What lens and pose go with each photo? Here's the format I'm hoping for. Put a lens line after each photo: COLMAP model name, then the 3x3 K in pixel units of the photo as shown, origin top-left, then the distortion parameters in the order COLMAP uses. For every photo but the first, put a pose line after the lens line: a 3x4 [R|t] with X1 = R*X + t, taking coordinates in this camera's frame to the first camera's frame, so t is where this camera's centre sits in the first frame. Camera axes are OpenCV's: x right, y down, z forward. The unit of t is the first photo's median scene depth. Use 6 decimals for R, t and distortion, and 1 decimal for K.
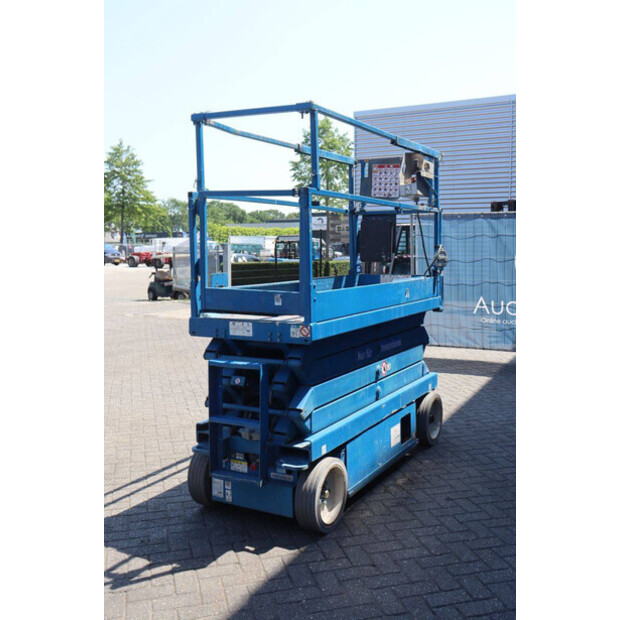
lens RADIAL K [[648.6, 0, 310.0], [0, 648.6, 310.0], [0, 0, 1]] dist [-0.044104, 0.034680]
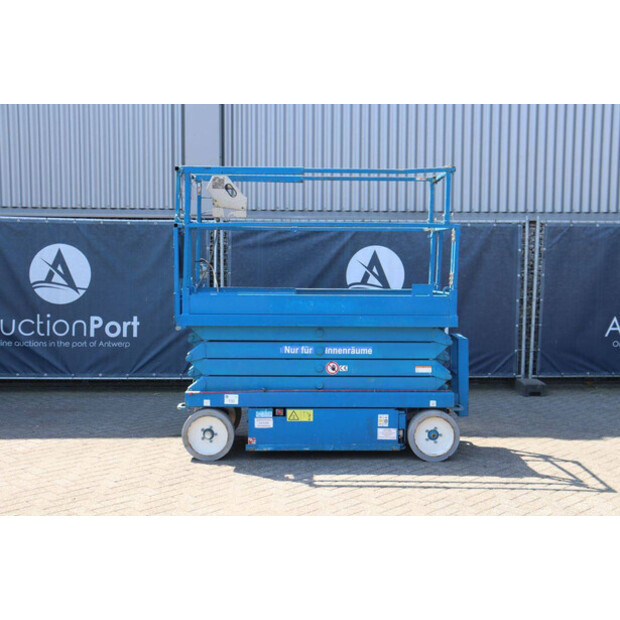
lens RADIAL K [[791.1, 0, 322.7], [0, 791.1, 309.1], [0, 0, 1]] dist [0.019846, 0.038012]
pose [[-0.506530, -0.072550, 0.859165, -1.489137], [0.076524, 0.988739, 0.128607, -0.241357], [-0.858820, 0.130890, -0.495274, 2.086564]]
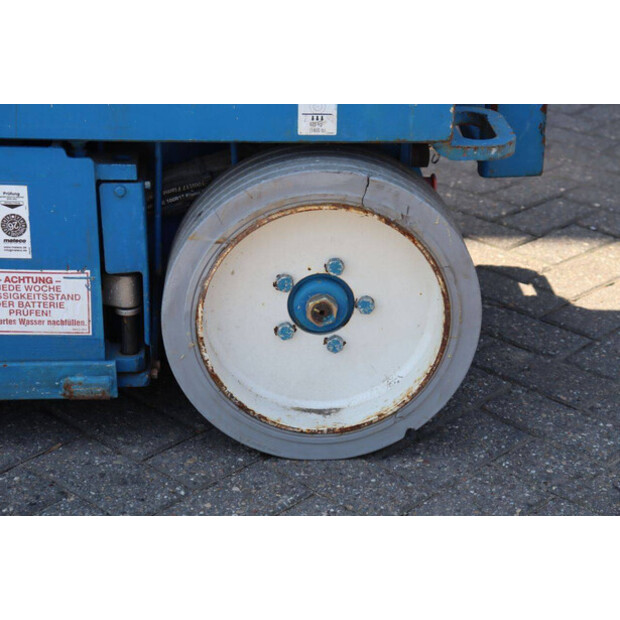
lens RADIAL K [[1261.7, 0, 310.0], [0, 1261.7, 310.0], [0, 0, 1]] dist [0.186479, 0.109395]
pose [[-0.517660, -0.361819, 0.775316, -0.501872], [0.069726, 0.885326, 0.459713, 0.062707], [-0.852741, 0.292035, -0.433069, 1.264116]]
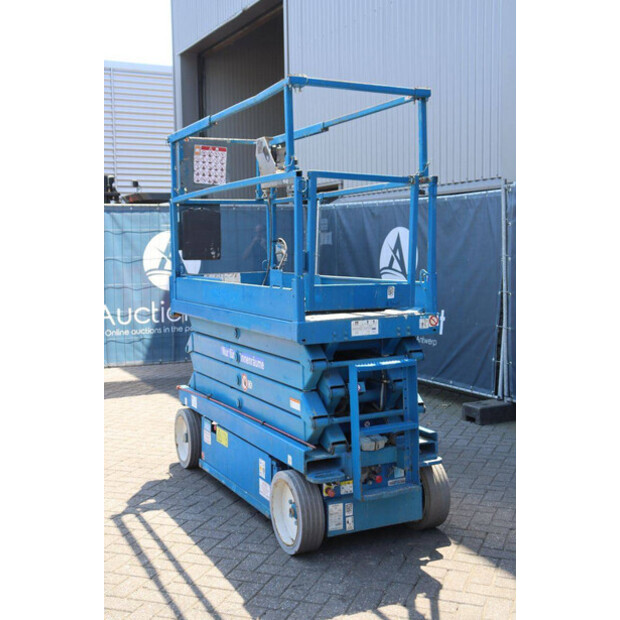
lens RADIAL K [[827.7, 0, 310.0], [0, 827.7, 310.0], [0, 0, 1]] dist [0.044800, 0.039677]
pose [[0.589212, -0.073157, 0.804660, -1.031142], [0.096121, 0.995167, 0.020092, -0.024714], [-0.802241, 0.065506, 0.593396, 0.362945]]
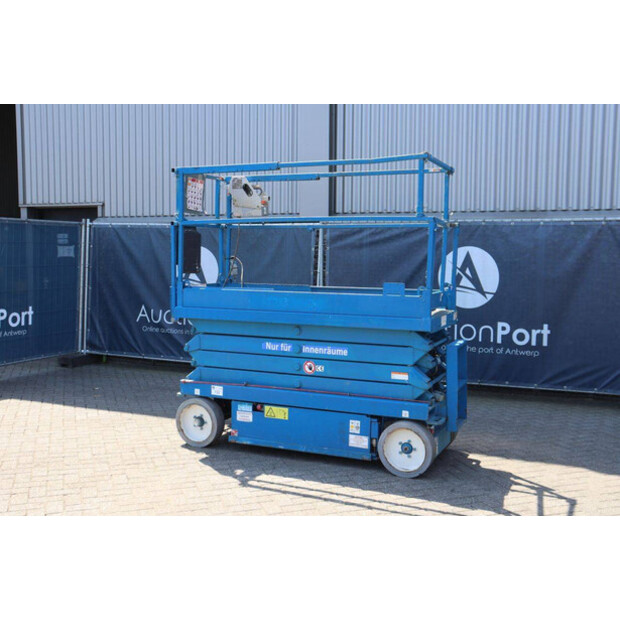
lens RADIAL K [[696.3, 0, 322.4], [0, 696.3, 310.3], [0, 0, 1]] dist [-0.020654, -0.001394]
pose [[-0.086640, -0.081244, 0.992921, -1.486324], [0.087997, 0.992149, 0.088859, -0.140703], [-0.992346, 0.095073, -0.078810, 1.314505]]
